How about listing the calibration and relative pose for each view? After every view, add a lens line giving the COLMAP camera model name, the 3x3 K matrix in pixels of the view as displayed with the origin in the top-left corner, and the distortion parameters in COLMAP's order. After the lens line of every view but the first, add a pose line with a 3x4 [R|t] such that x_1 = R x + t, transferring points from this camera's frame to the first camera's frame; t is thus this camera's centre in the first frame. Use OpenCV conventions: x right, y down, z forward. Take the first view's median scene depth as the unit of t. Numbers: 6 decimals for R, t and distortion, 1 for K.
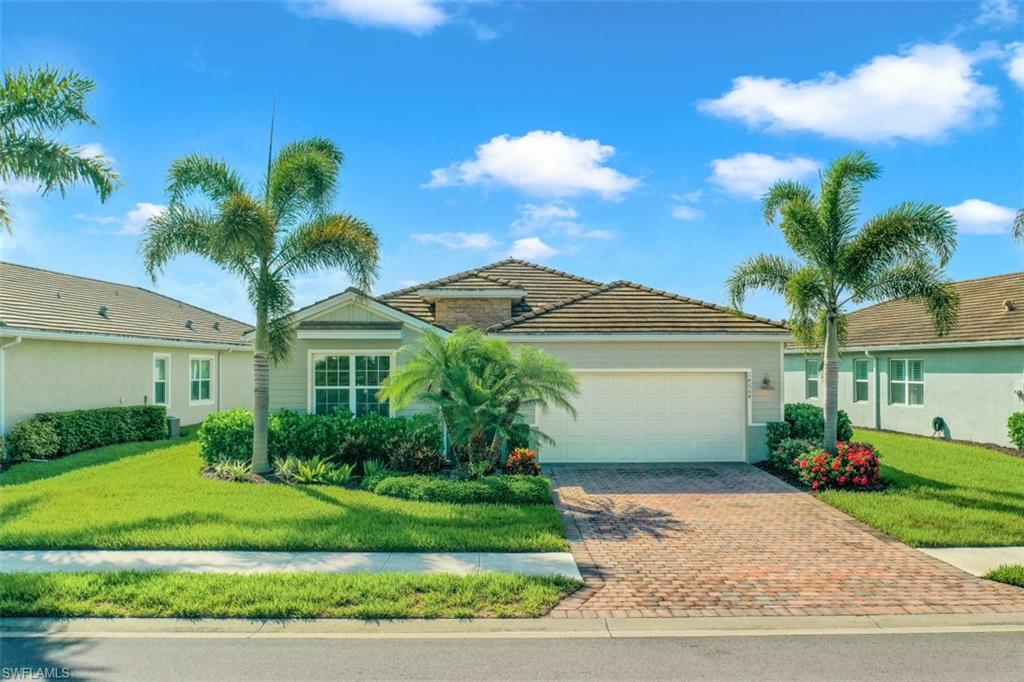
lens RADIAL K [[1112.0, 0, 512.0], [0, 1112.0, 341.0], [0, 0, 1]] dist [0.001570, 0.000988]
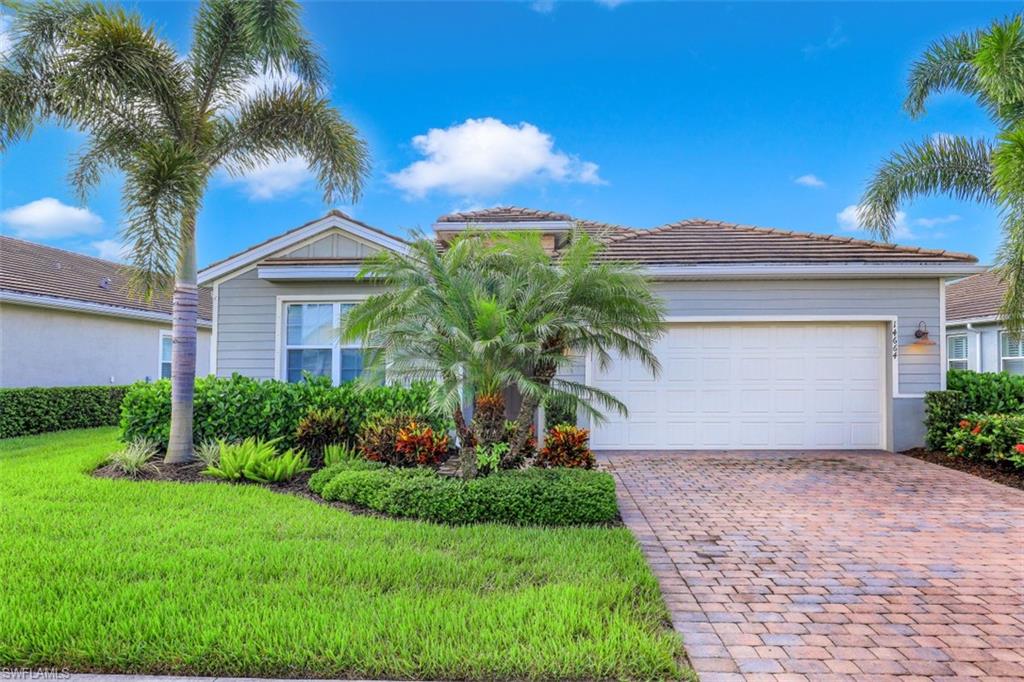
lens RADIAL K [[899.1, 0, 512.0], [0, 899.1, 341.0], [0, 0, 1]] dist [0.010011, 0.006436]
pose [[0.998459, -0.004324, -0.055334, 0.005875], [0.003354, 0.999839, -0.017613, 0.052943], [0.055401, 0.017400, 0.998313, 0.448935]]
